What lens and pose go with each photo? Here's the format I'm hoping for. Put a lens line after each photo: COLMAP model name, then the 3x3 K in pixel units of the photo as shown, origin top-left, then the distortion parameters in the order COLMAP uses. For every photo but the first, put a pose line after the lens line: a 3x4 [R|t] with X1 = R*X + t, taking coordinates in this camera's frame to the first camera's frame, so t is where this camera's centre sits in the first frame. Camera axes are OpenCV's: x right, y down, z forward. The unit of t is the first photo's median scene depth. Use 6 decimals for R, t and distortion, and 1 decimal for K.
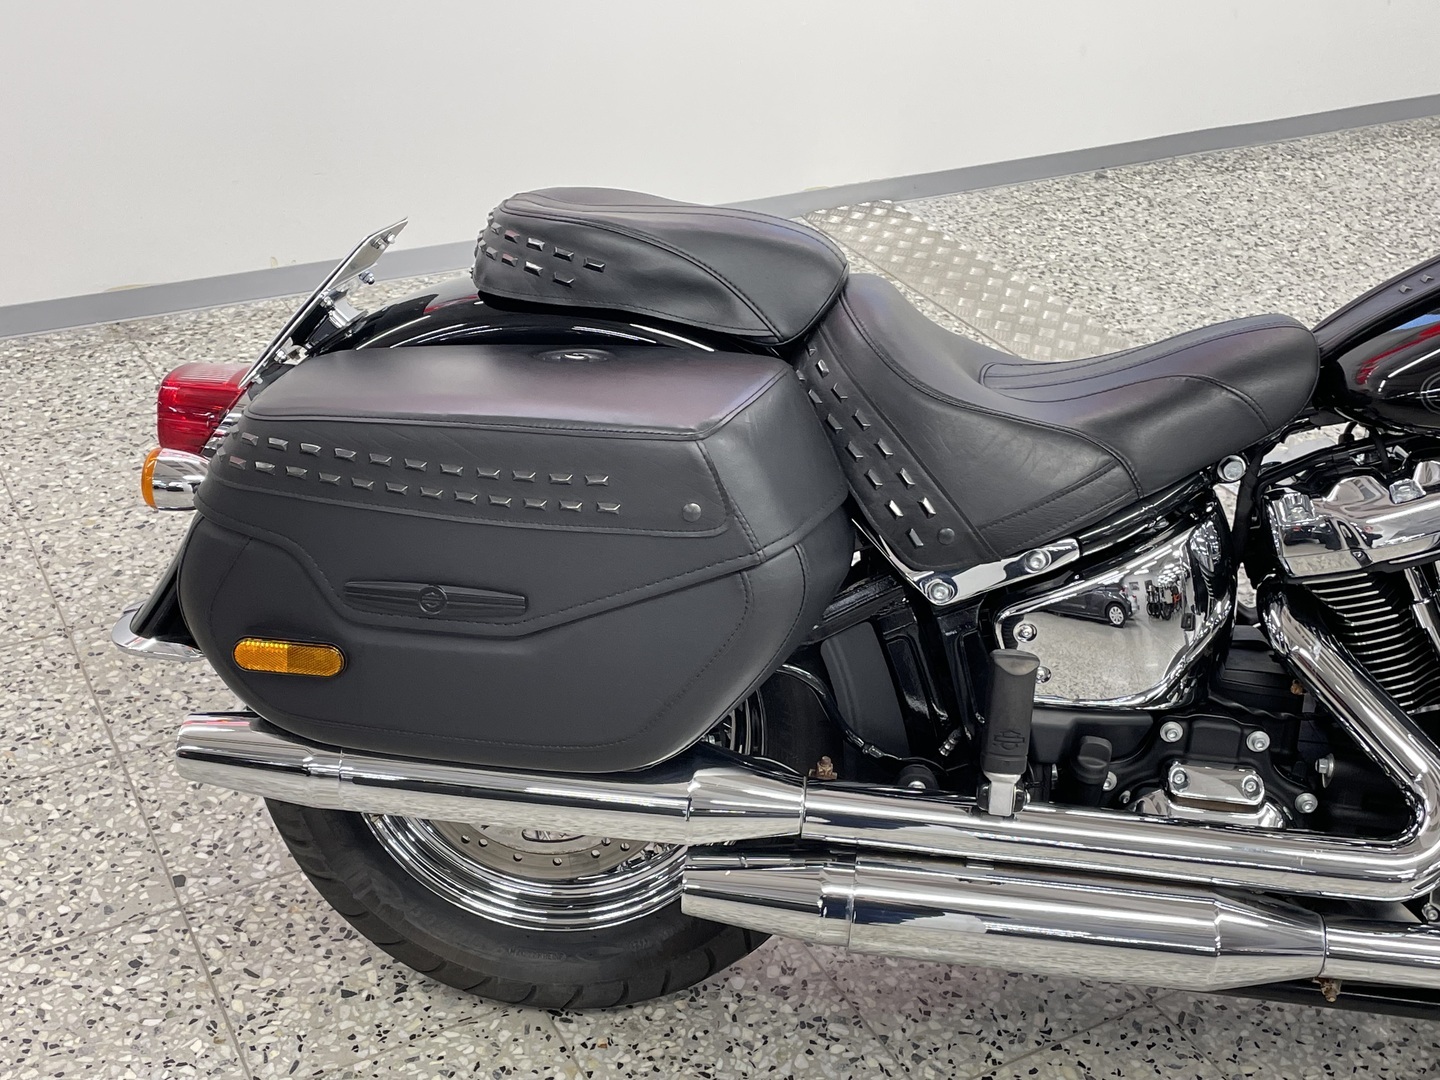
lens RADIAL K [[1721.6, 0, 713.6], [0, 1721.6, 525.3], [0, 0, 1]] dist [0.119442, -0.184144]
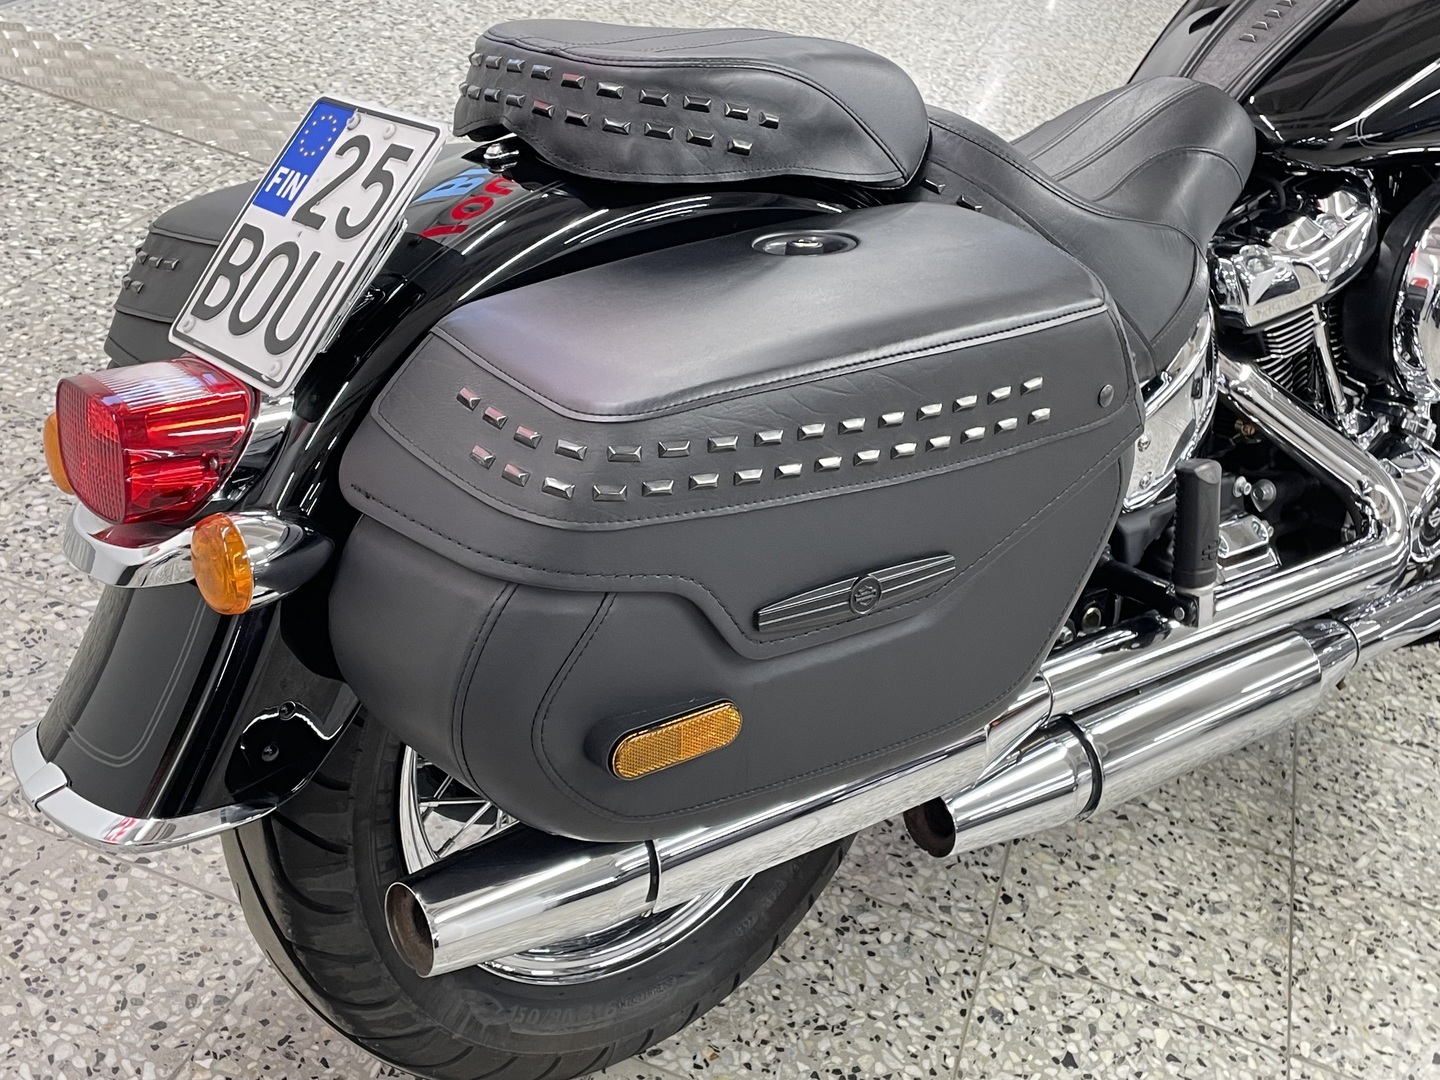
lens RADIAL K [[1721.6, 0, 713.6], [0, 1721.6, 525.3], [0, 0, 1]] dist [0.119442, -0.184144]
pose [[0.716415, -0.287827, 0.635535, -0.585600], [0.206677, 0.957601, 0.200709, -0.129766], [-0.666359, -0.012441, 0.745527, 0.418003]]
